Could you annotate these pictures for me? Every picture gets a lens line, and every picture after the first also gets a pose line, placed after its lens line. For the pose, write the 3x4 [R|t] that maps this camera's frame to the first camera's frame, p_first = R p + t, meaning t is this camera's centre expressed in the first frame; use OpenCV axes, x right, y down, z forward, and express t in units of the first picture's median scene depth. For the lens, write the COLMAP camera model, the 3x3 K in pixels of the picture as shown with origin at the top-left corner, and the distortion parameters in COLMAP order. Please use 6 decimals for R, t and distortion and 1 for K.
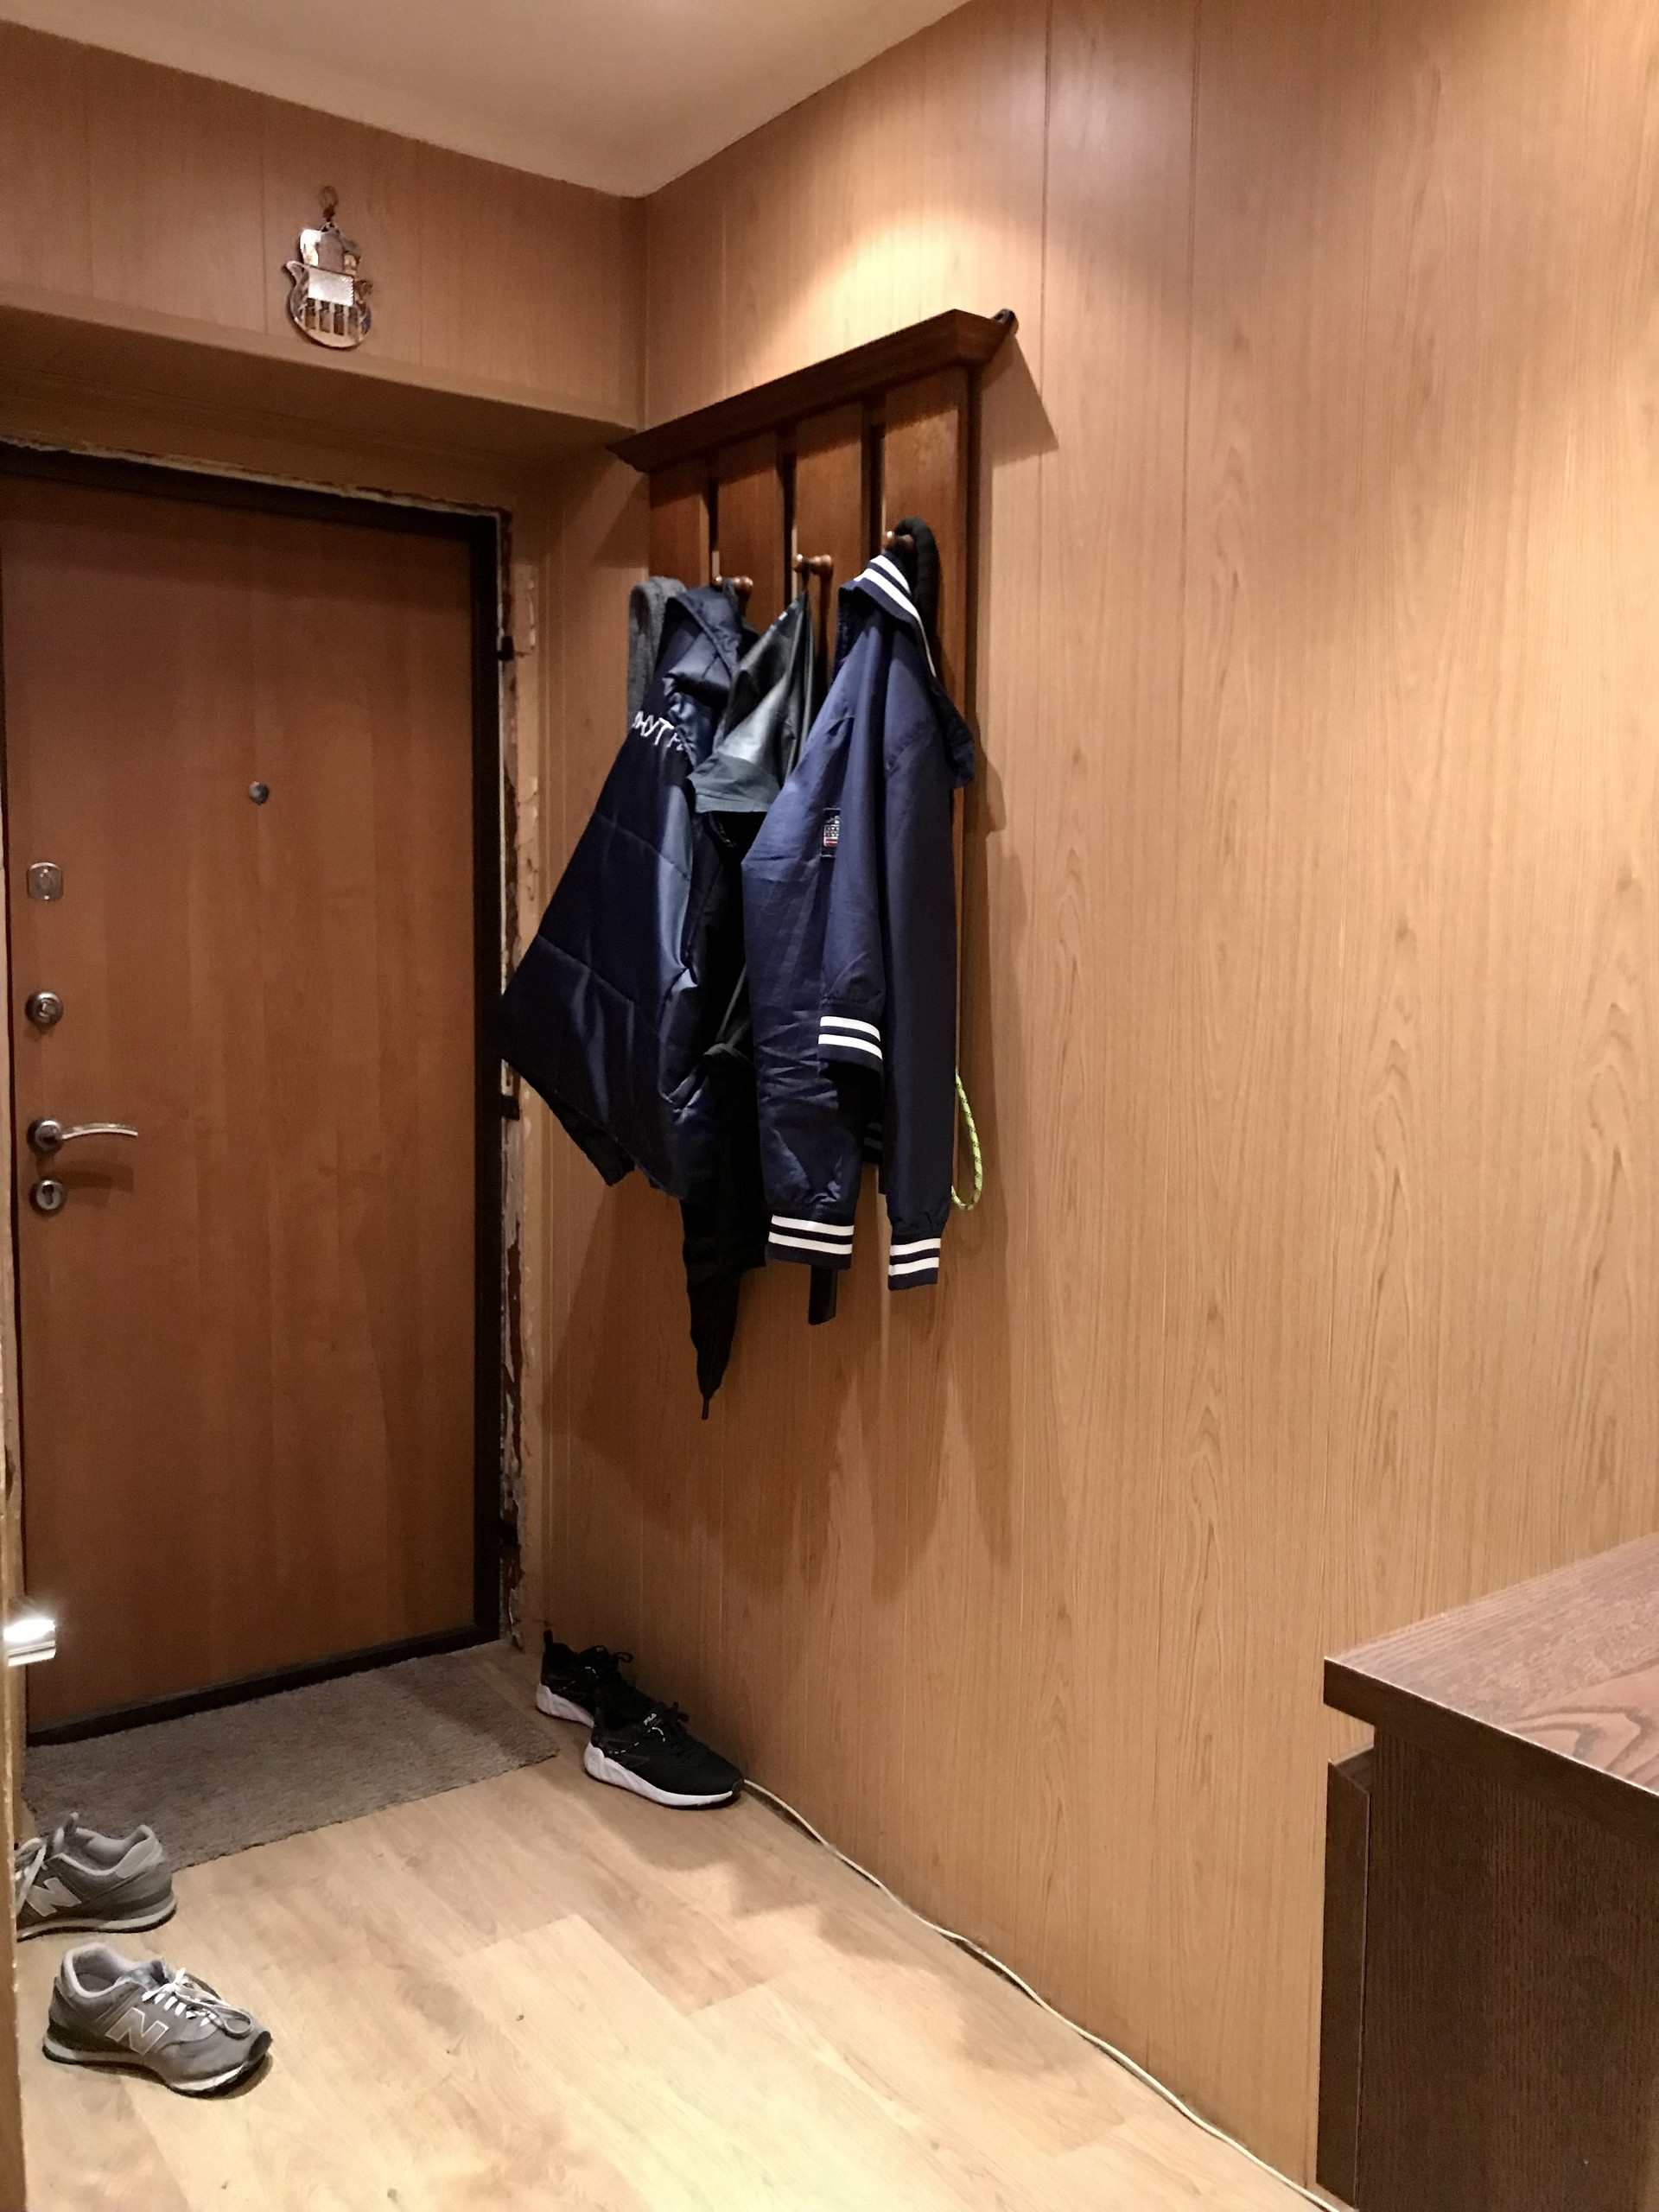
lens RADIAL K [[1823.2, 0, 827.6], [0, 1823.2, 1098.7], [0, 0, 1]] dist [0.023681, -0.016585]
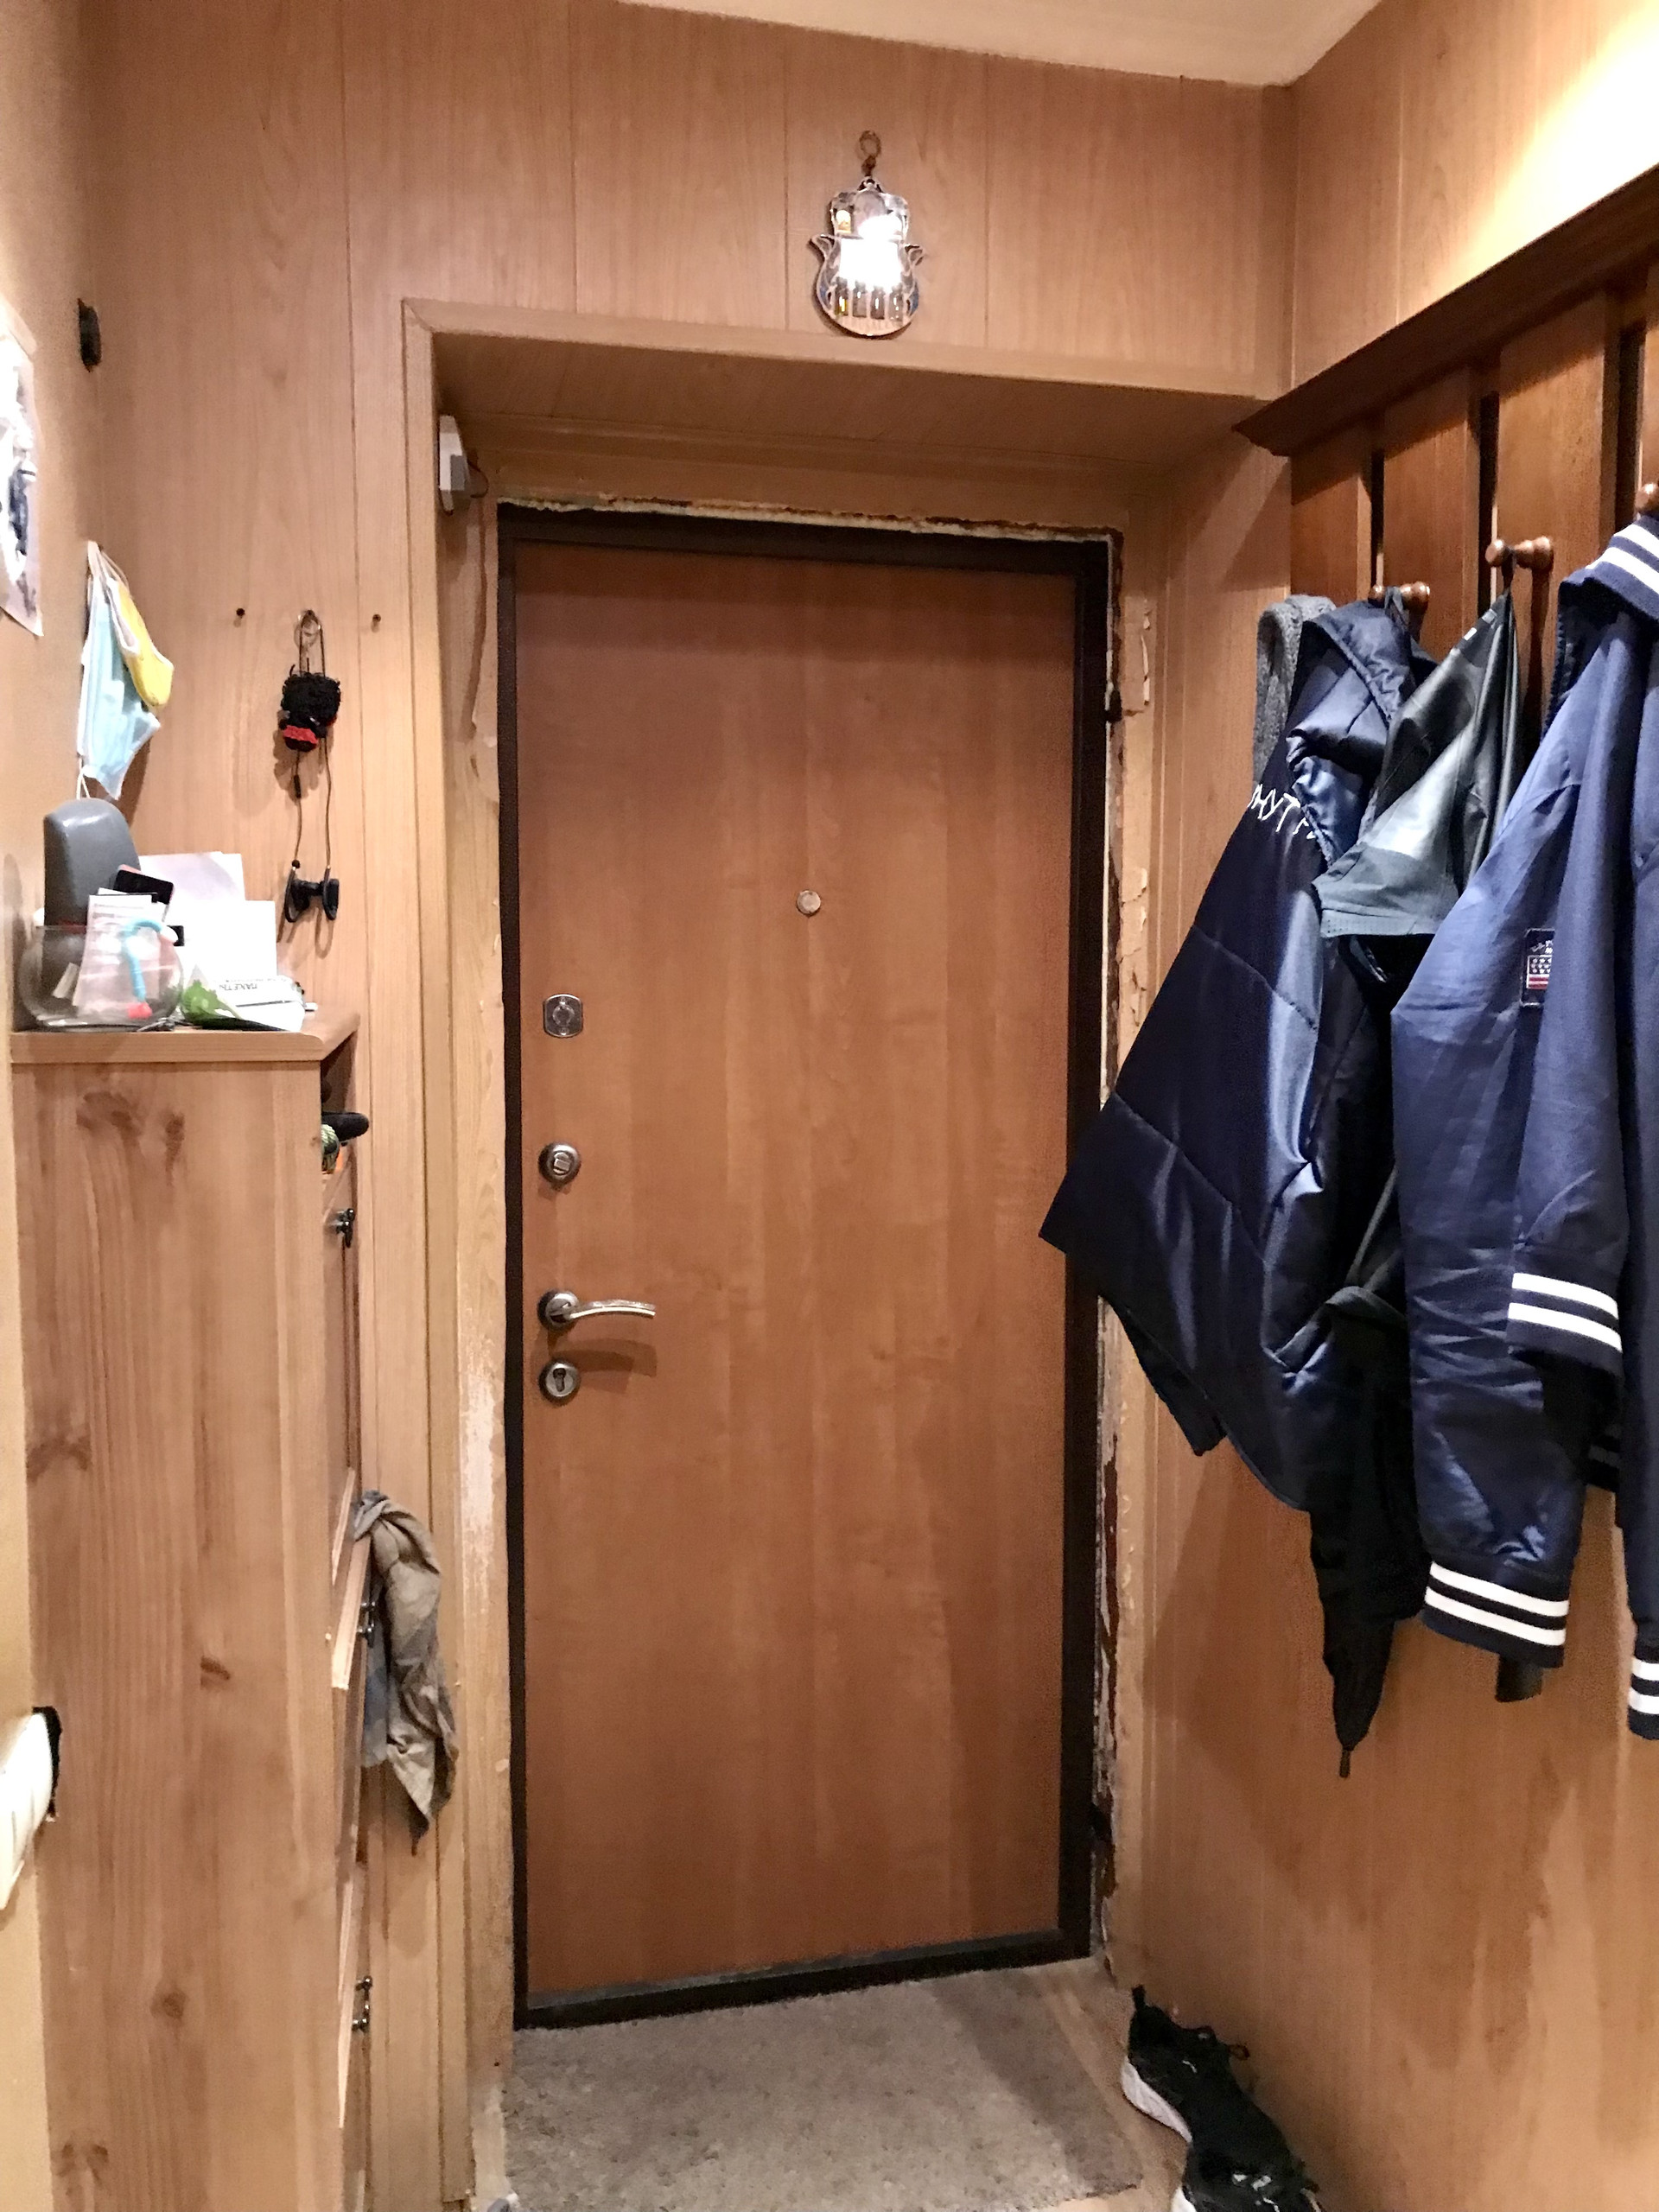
lens RADIAL K [[1823.2, 0, 844.5], [0, 1823.2, 1098.7], [0, 0, 1]] dist [0.023681, -0.016585]
pose [[0.928854, 0.015537, -0.370119, 0.012130], [-0.025563, 0.999427, -0.022197, -0.072335], [0.369562, 0.030079, 0.928719, 0.293923]]
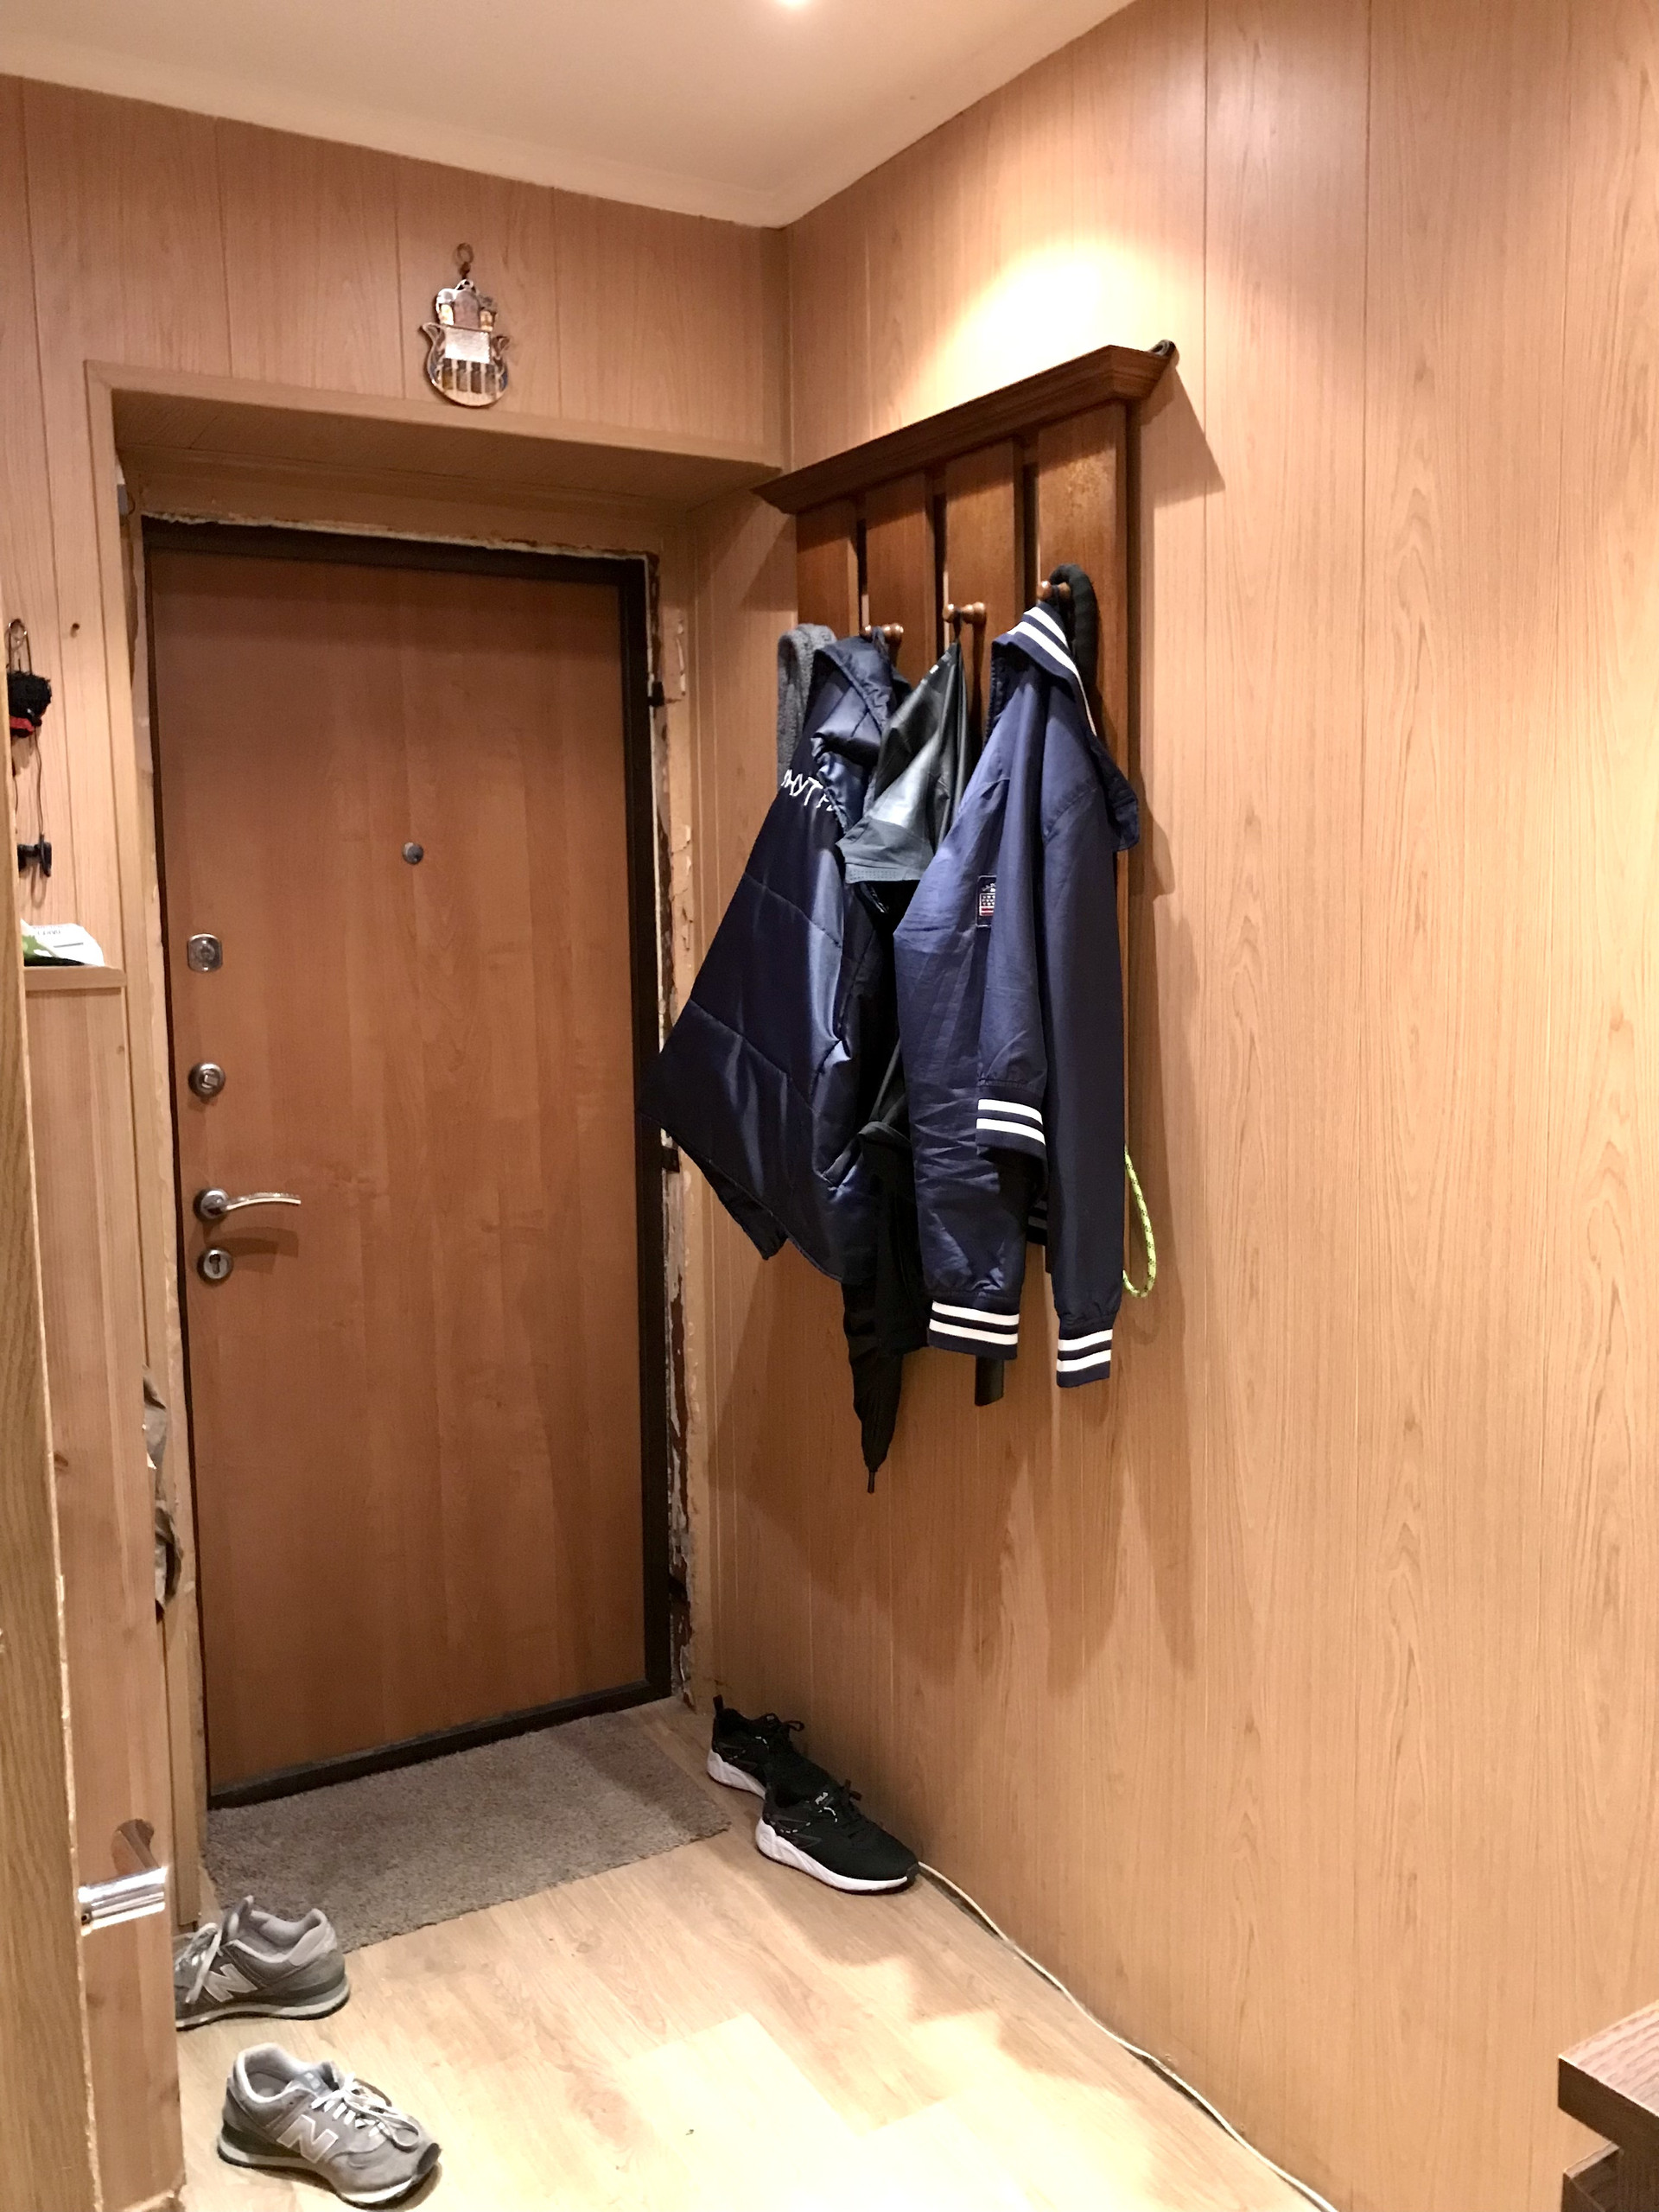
lens RADIAL K [[1823.2, 0, 829.1], [0, 1823.2, 1094.2], [0, 0, 1]] dist [0.023681, -0.016585]
pose [[0.995171, -0.018166, -0.096462, 0.008537], [0.019284, 0.999757, 0.010676, -0.051305], [0.096245, -0.012484, 0.995279, 0.041085]]
